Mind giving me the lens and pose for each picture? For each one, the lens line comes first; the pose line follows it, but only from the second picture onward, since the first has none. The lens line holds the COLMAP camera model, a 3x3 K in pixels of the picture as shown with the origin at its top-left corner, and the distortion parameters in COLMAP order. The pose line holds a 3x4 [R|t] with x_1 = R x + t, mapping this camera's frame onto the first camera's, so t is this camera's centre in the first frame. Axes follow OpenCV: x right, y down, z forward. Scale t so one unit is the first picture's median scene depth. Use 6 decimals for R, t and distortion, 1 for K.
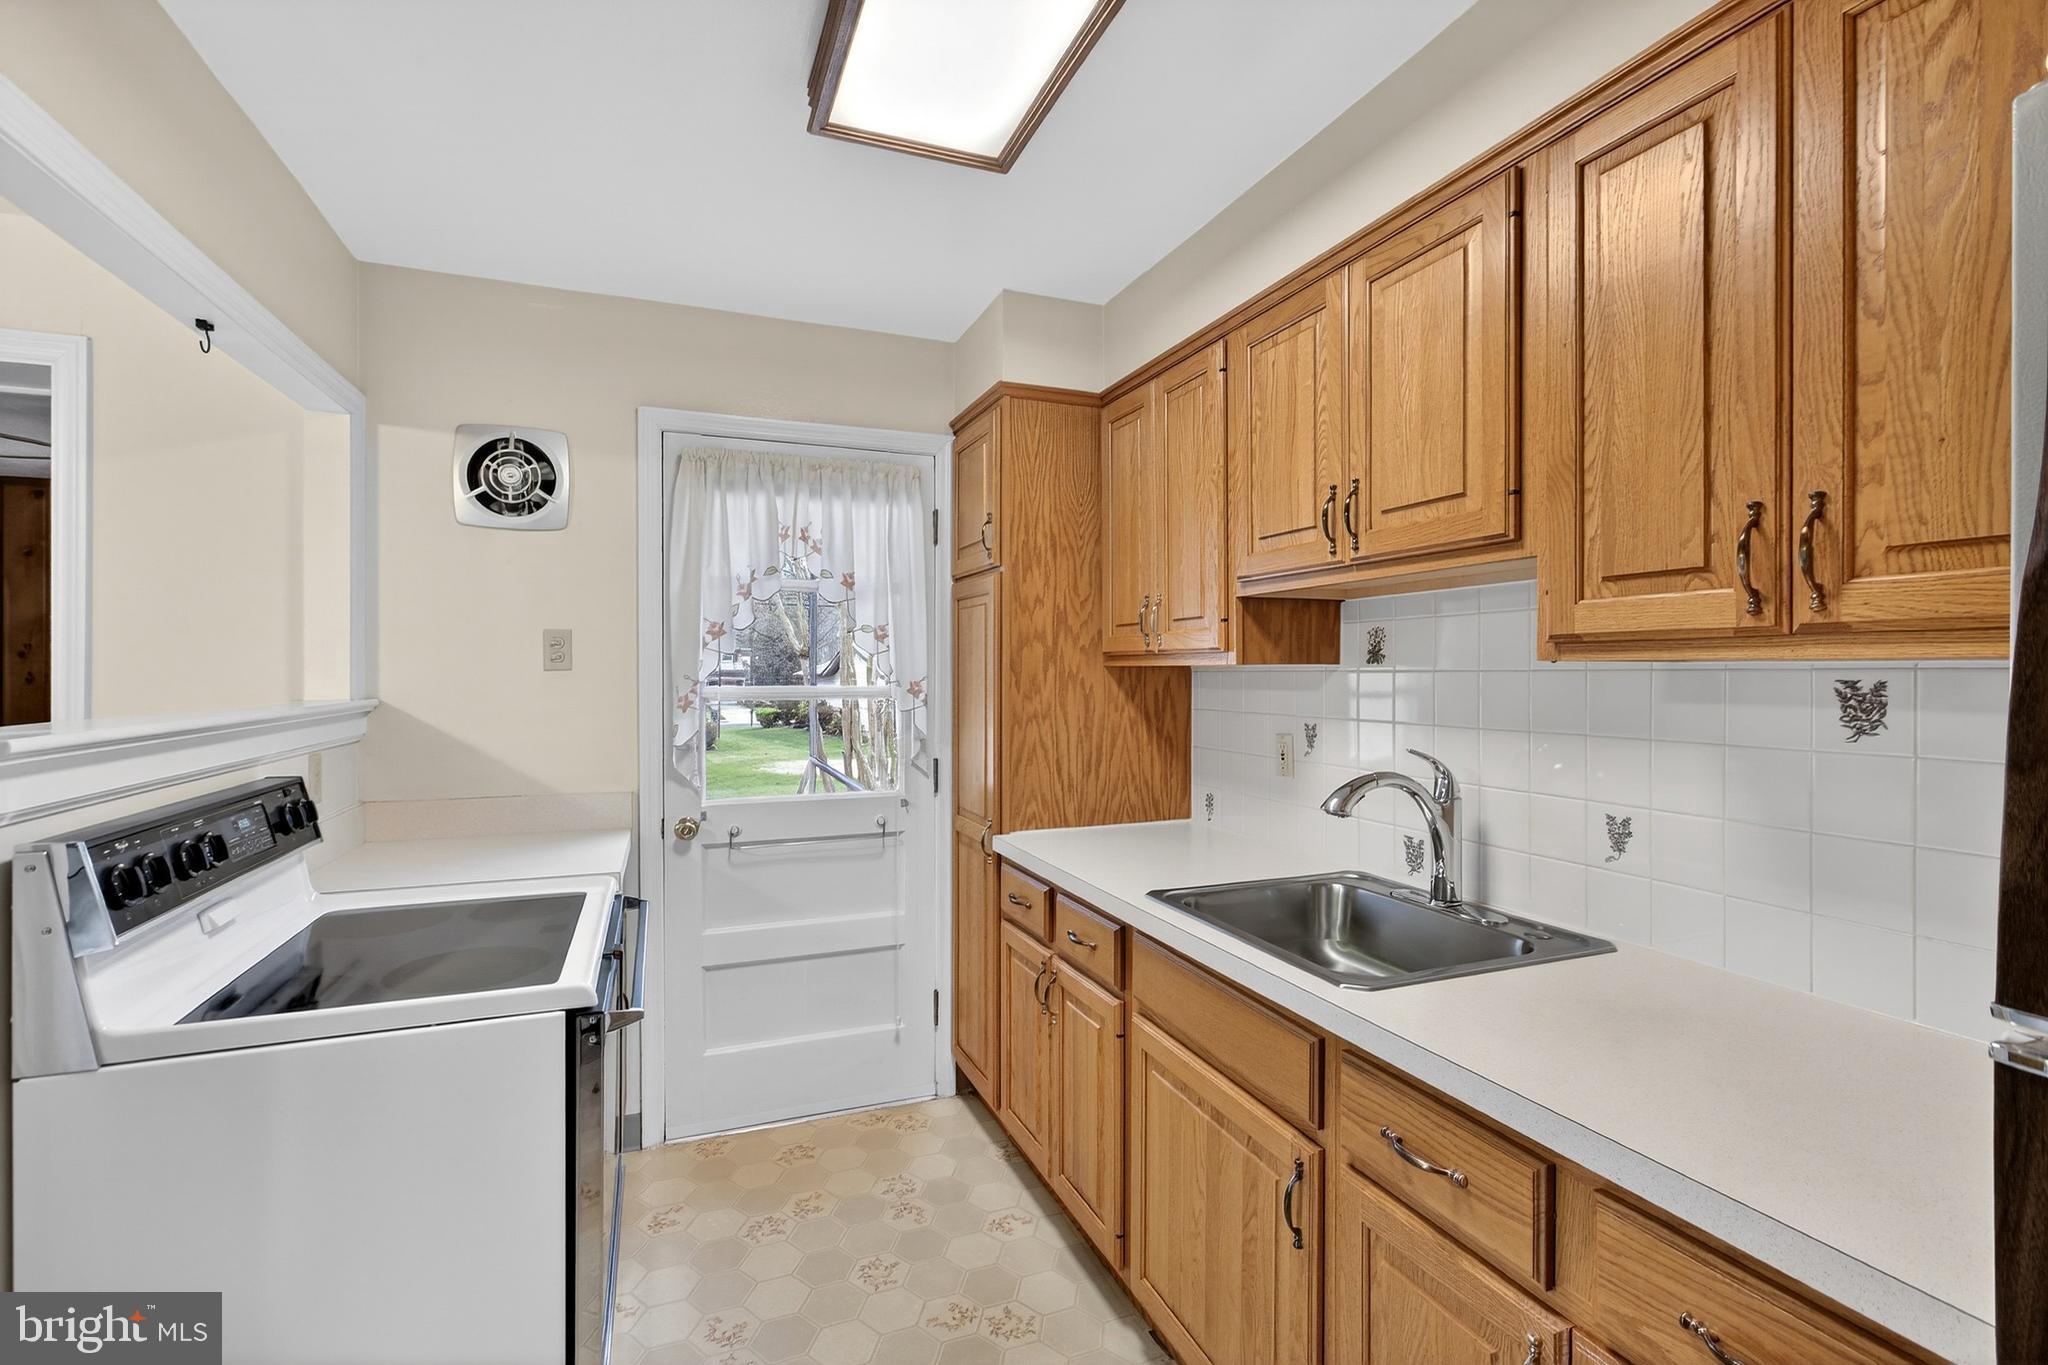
lens RADIAL K [[920.5, 0, 1012.6], [0, 920.5, 676.0], [0, 0, 1]] dist [0.000087, 0.000636]
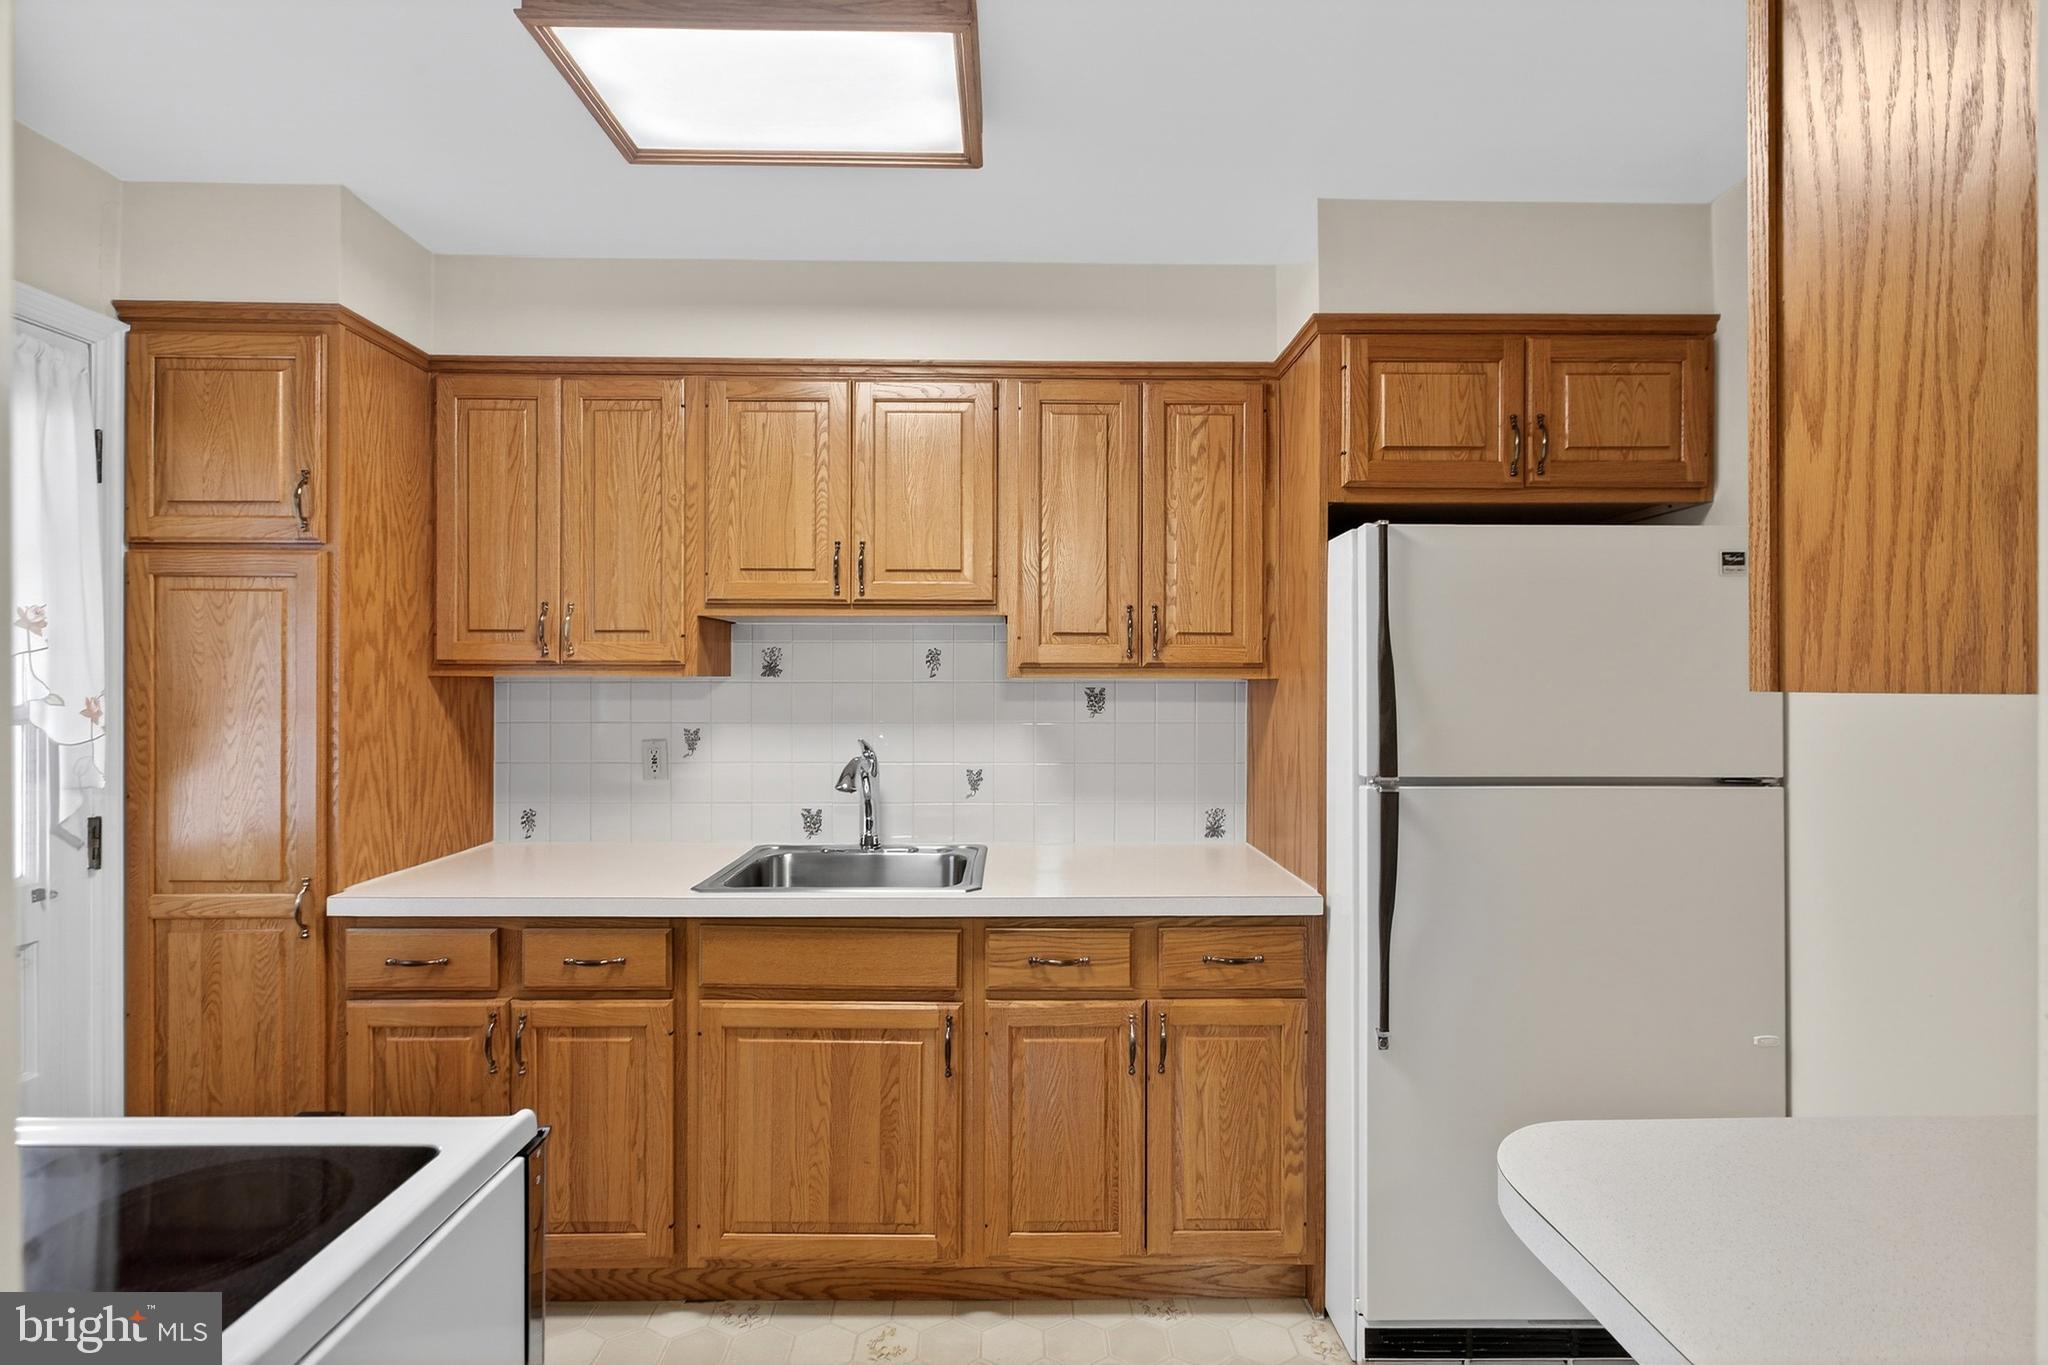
lens RADIAL K [[929.4, 0, 1024.0], [0, 929.4, 690.5], [0, 0, 1]] dist [-0.000472, 0.000520]
pose [[0.354441, -0.009628, 0.935029, -0.580248], [0.001917, 0.999952, 0.009569, -0.004980], [-0.935076, -0.001600, 0.354442, 0.203618]]
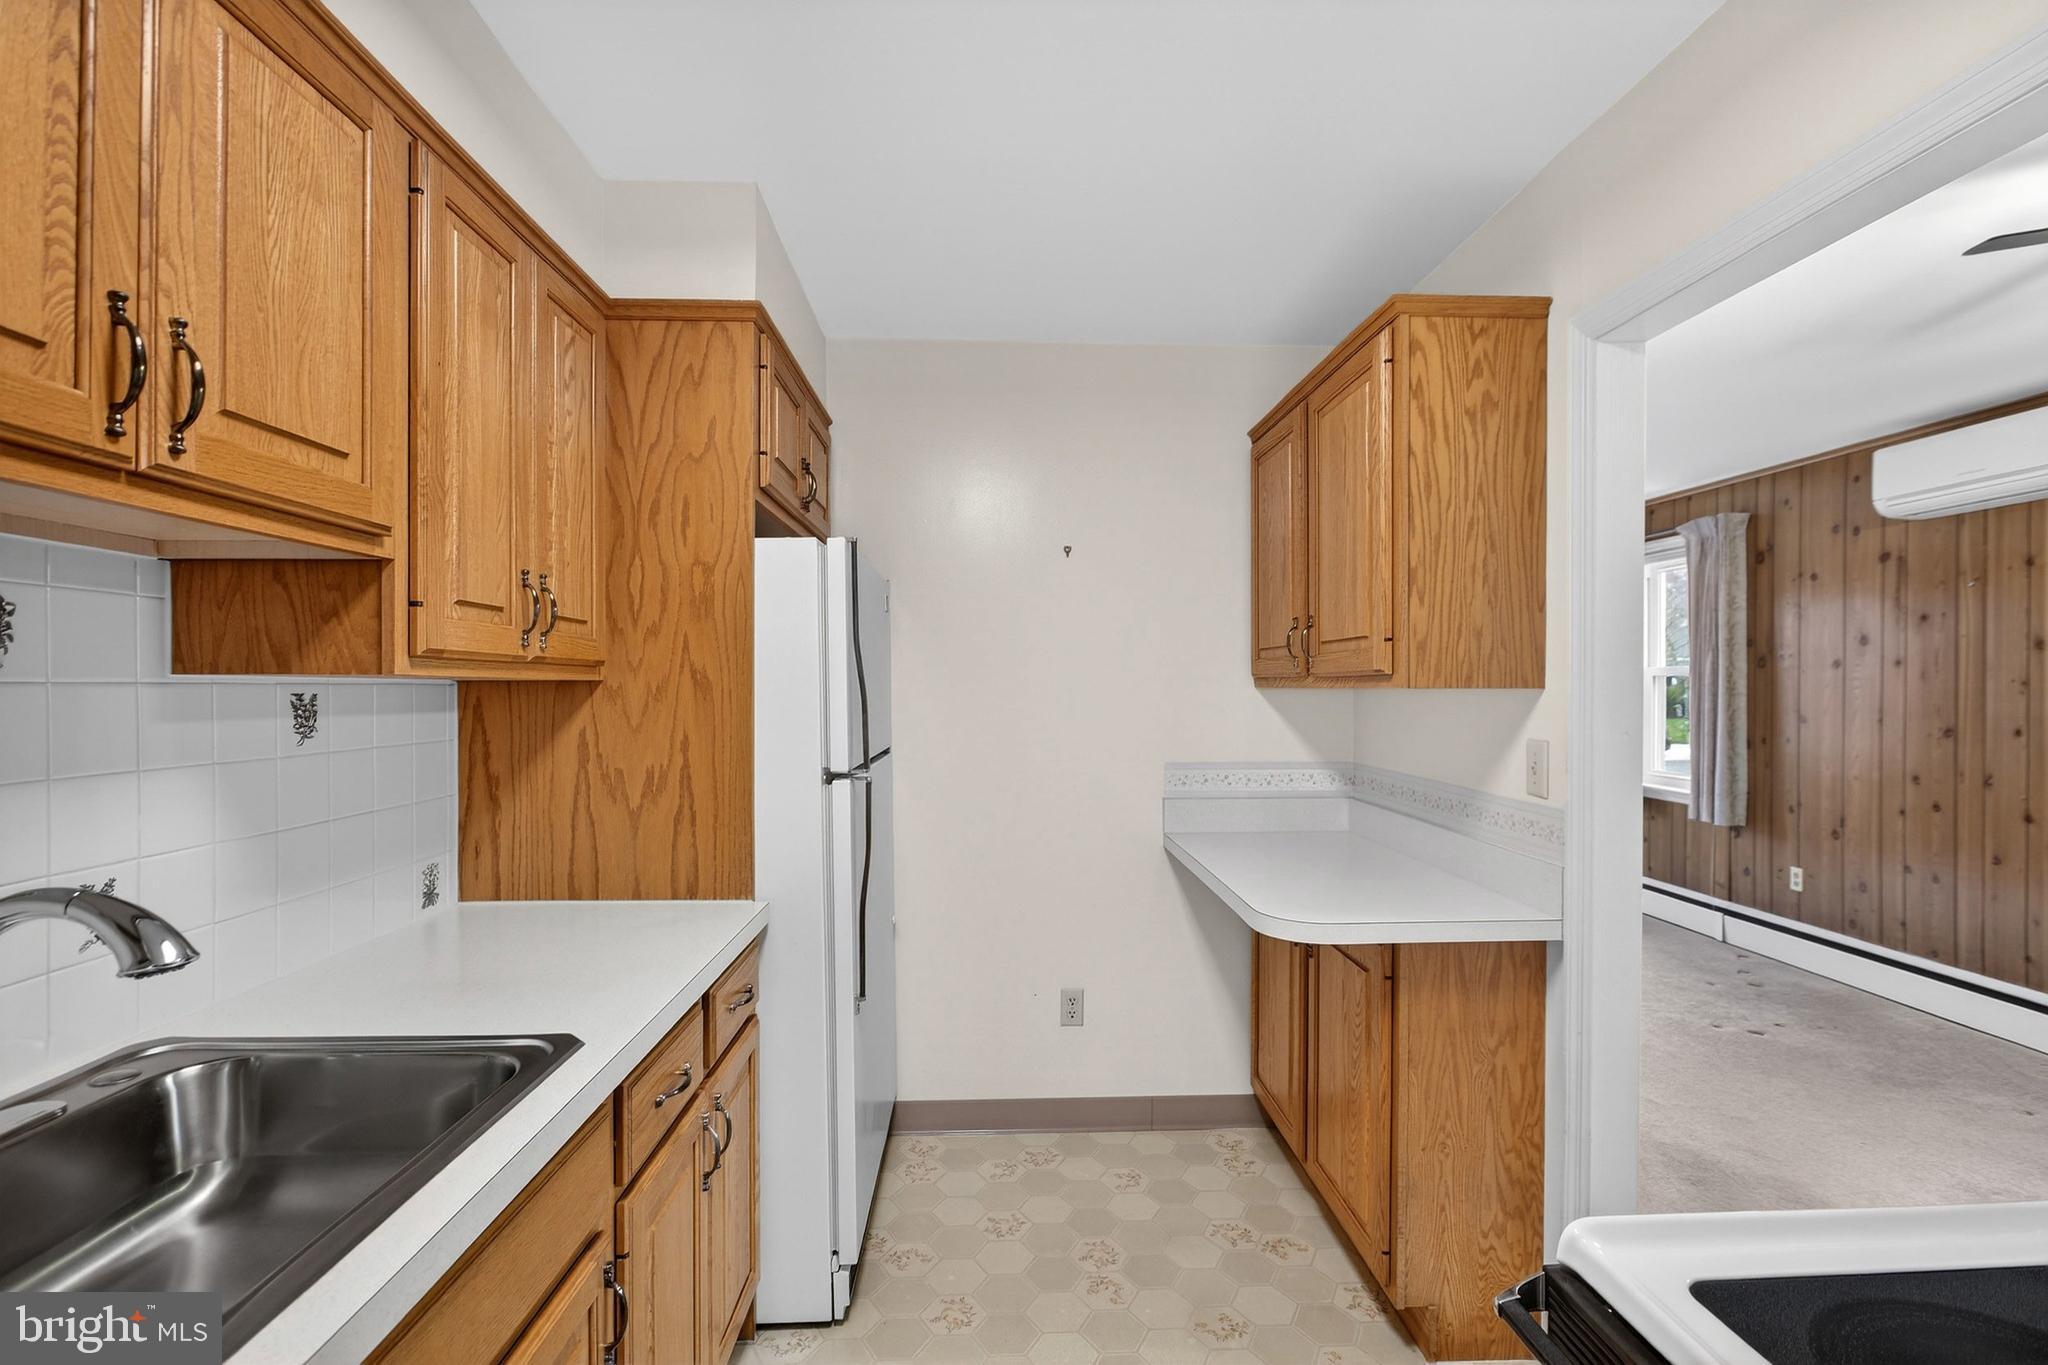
lens RADIAL K [[929.4, 0, 1024.0], [0, 929.4, 690.5], [0, 0, 1]] dist [-0.000472, 0.000520]
pose [[-0.947952, -0.002134, 0.318407, -0.181648], [-0.000640, 0.999988, 0.004798, -0.002746], [-0.318413, 0.004344, -0.947942, 0.948921]]
